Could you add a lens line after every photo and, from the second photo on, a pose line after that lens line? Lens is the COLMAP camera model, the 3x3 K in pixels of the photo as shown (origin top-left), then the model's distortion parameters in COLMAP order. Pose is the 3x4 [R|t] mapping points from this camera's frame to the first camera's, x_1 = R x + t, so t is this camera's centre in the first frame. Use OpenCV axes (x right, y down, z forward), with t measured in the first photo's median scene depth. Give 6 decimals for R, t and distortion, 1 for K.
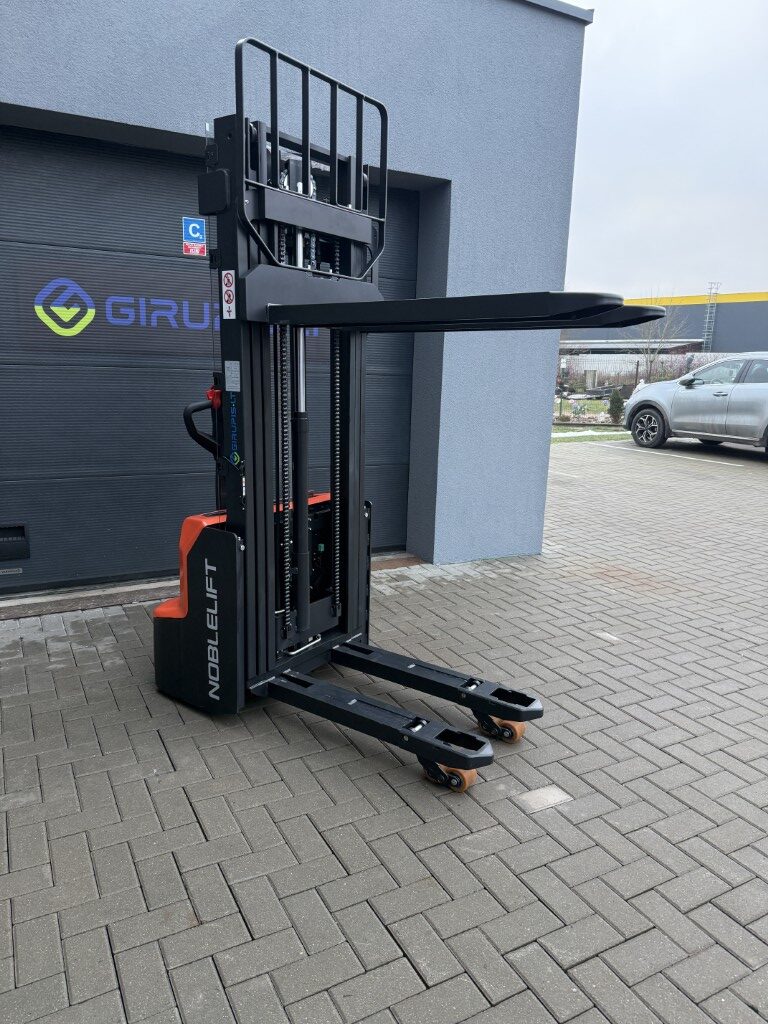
lens RADIAL K [[710.3, 0, 384.0], [0, 710.3, 512.0], [0, 0, 1]] dist [0.154839, -0.290537]
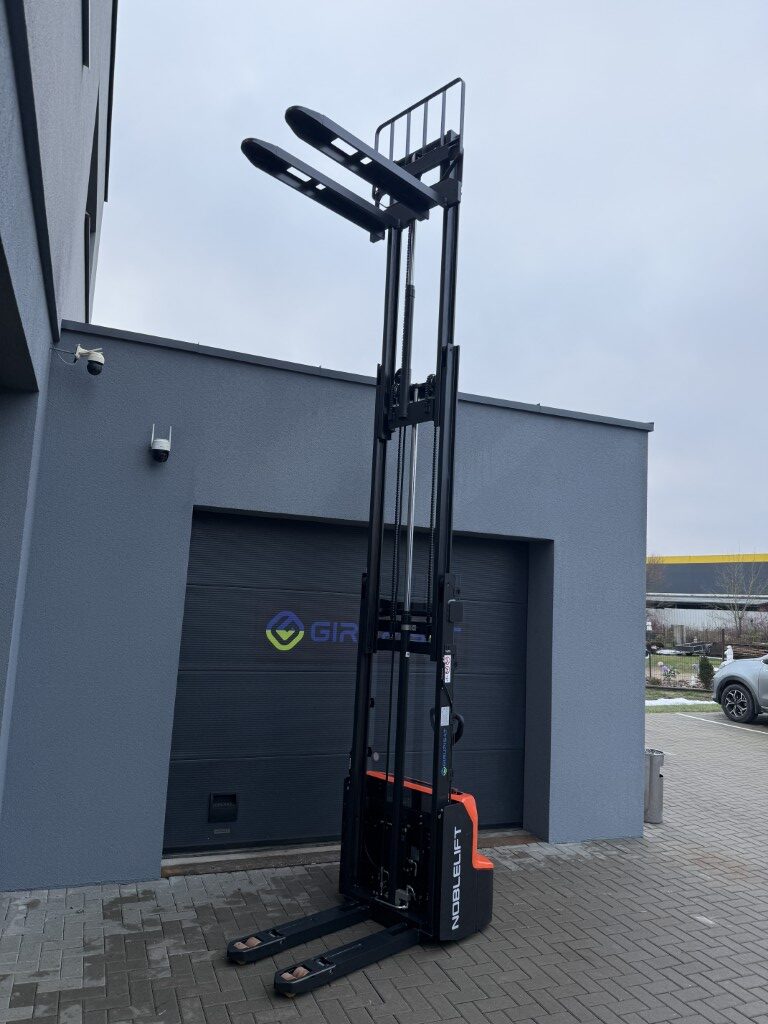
lens RADIAL K [[729.5, 0, 392.9], [0, 729.5, 509.8], [0, 0, 1]] dist [-0.001735, -0.005255]
pose [[0.995014, 0.015862, -0.098467, -0.091193], [-0.047053, 0.945152, -0.323223, -0.053220], [0.087939, 0.326244, 0.941186, -0.382620]]
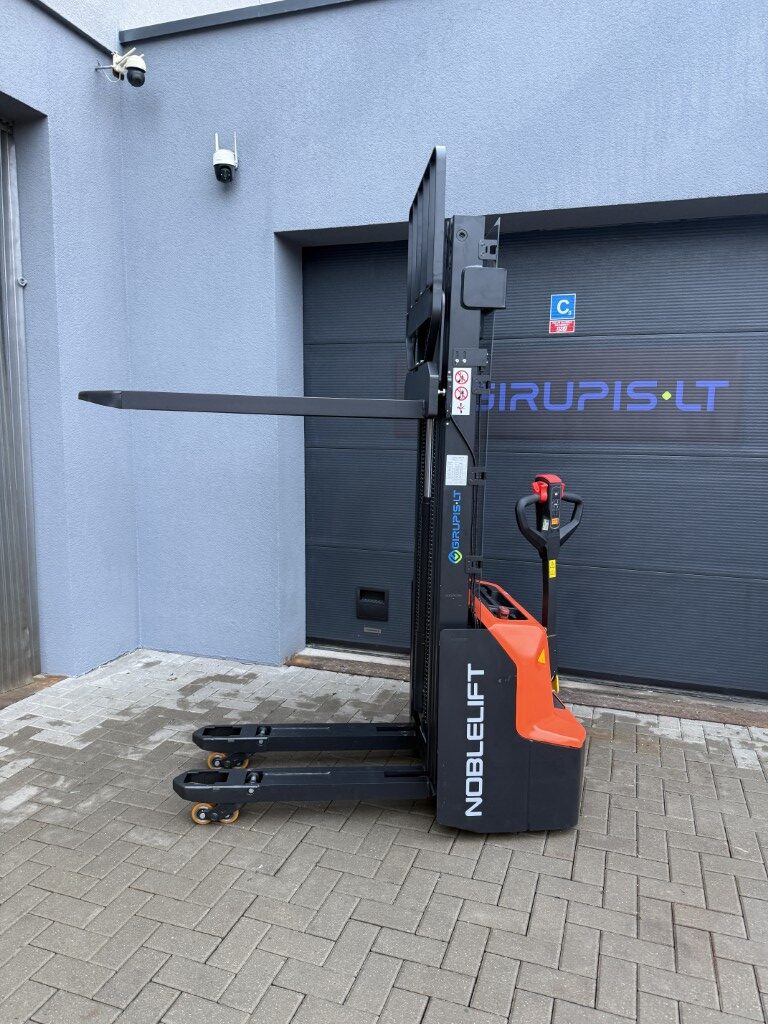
lens RADIAL K [[718.5, 0, 381.3], [0, 718.5, 517.7], [0, 0, 1]] dist [0.095585, -0.137288]
pose [[0.677815, 0.081460, -0.730706, 0.291573], [-0.139288, 0.990073, -0.018831, -0.071475], [0.721918, 0.114543, 0.682432, 0.228857]]
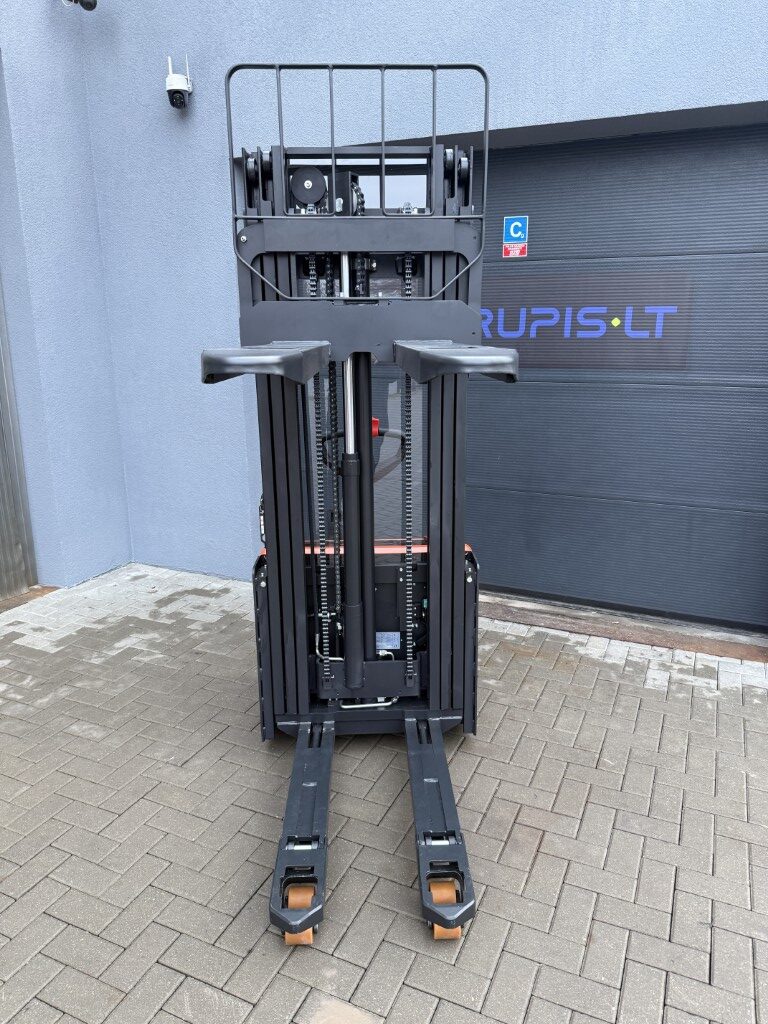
lens RADIAL K [[719.0, 0, 388.6], [0, 719.0, 517.1], [0, 0, 1]] dist [0.098853, -0.142121]
pose [[0.609575, 0.178356, -0.772404, 0.426281], [-0.141033, 0.983217, 0.115733, -0.117903], [0.780082, 0.038386, 0.624499, 0.319657]]
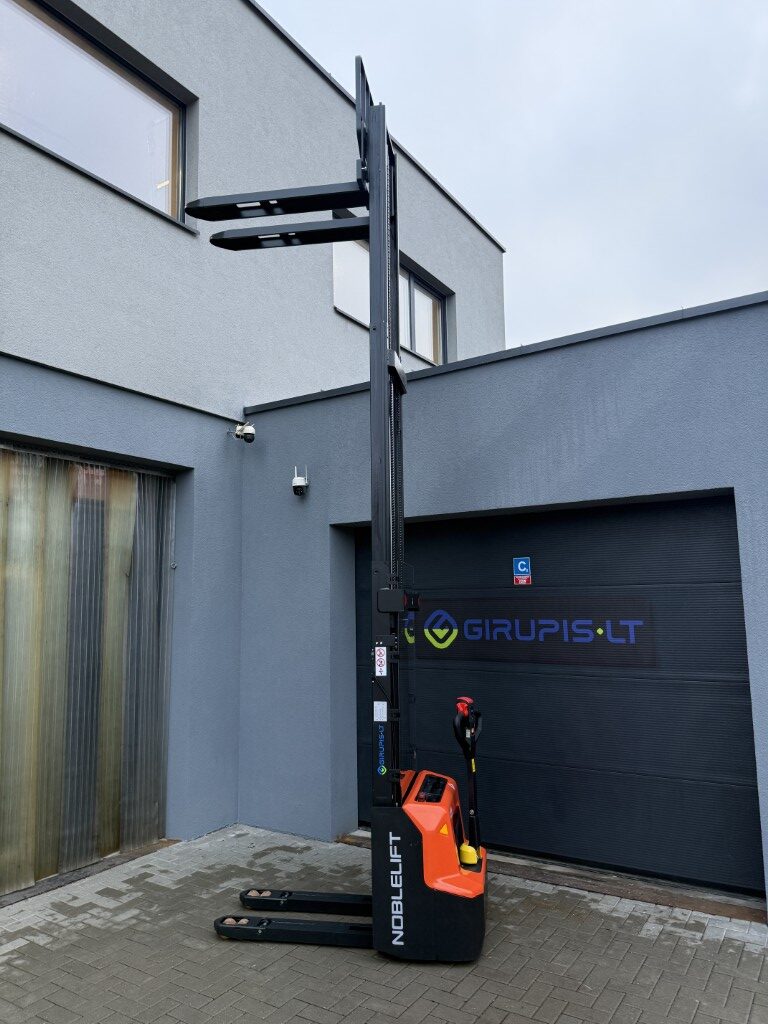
lens RADIAL K [[721.9, 0, 387.0], [0, 721.9, 499.6], [0, 0, 1]] dist [0.039032, -0.053456]
pose [[0.481207, -0.159408, -0.861991, 0.778121], [-0.144663, 0.955404, -0.257441, -0.136401], [0.864588, 0.248581, 0.436687, 0.196557]]
